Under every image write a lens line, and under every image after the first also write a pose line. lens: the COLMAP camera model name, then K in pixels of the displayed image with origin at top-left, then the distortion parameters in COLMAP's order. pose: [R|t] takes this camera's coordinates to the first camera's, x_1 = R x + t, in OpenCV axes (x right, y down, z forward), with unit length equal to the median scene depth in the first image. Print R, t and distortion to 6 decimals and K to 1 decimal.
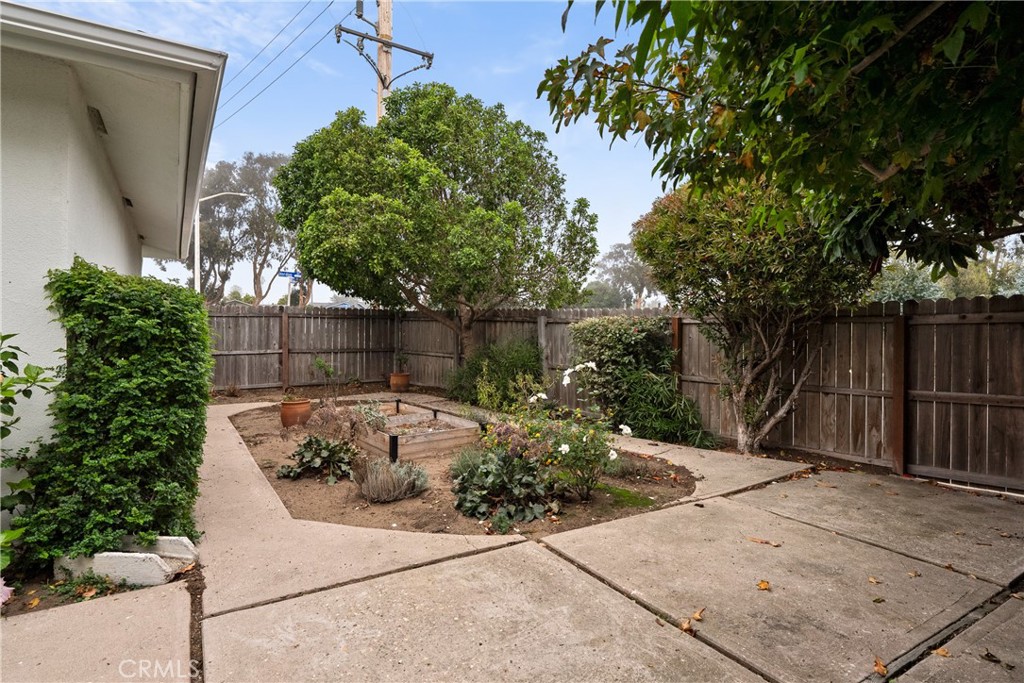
lens RADIAL K [[532.4, 0, 508.9], [0, 532.4, 330.6], [0, 0, 1]] dist [-0.001454, 0.000392]
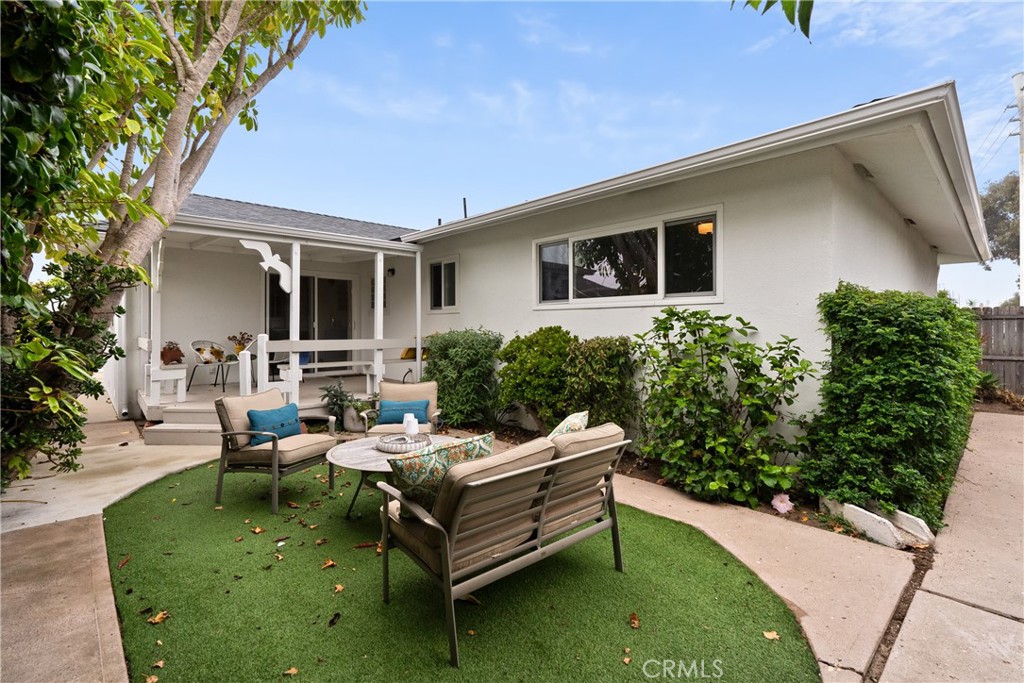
lens RADIAL K [[465.4, 0, 512.0], [0, 465.4, 336.5], [0, 0, 1]] dist [-0.000650, 0.001001]
pose [[0.187427, 0.011730, -0.982208, 0.207972], [-0.001747, 0.999931, 0.011609, -0.012430], [0.982277, -0.000460, 0.187435, -0.044176]]
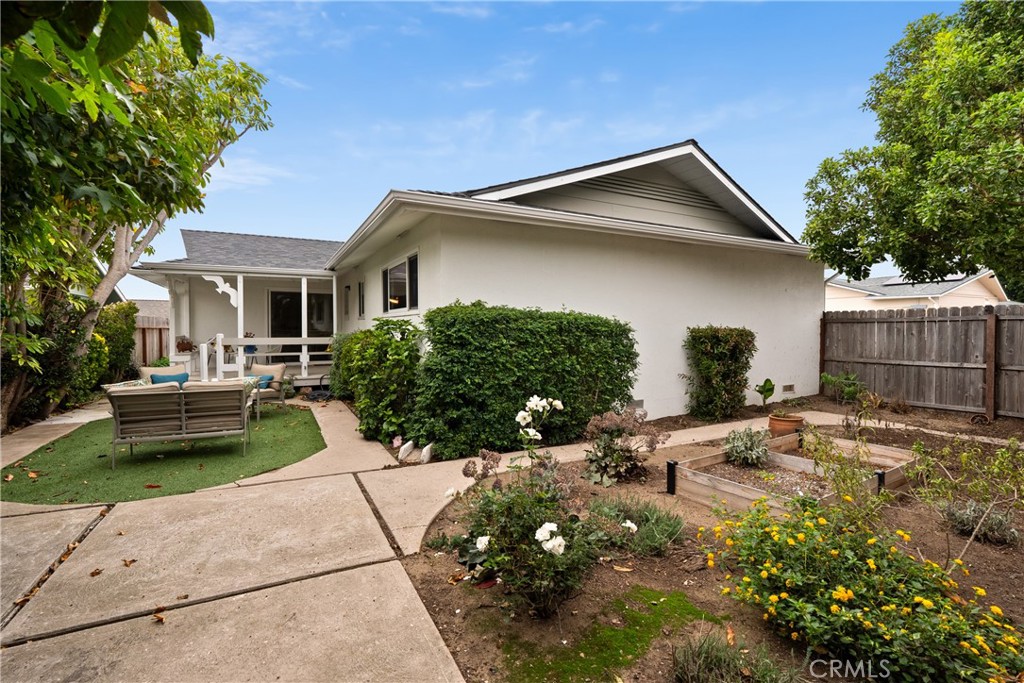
lens RADIAL K [[462.4, 0, 512.0], [0, 462.4, 341.5], [0, 0, 1]] dist [-0.001210, 0.000249]
pose [[-0.077698, 0.021676, -0.996741, 1.031019], [-0.005786, 0.999737, 0.022192, -0.025476], [0.996960, 0.007491, -0.077552, 1.517047]]
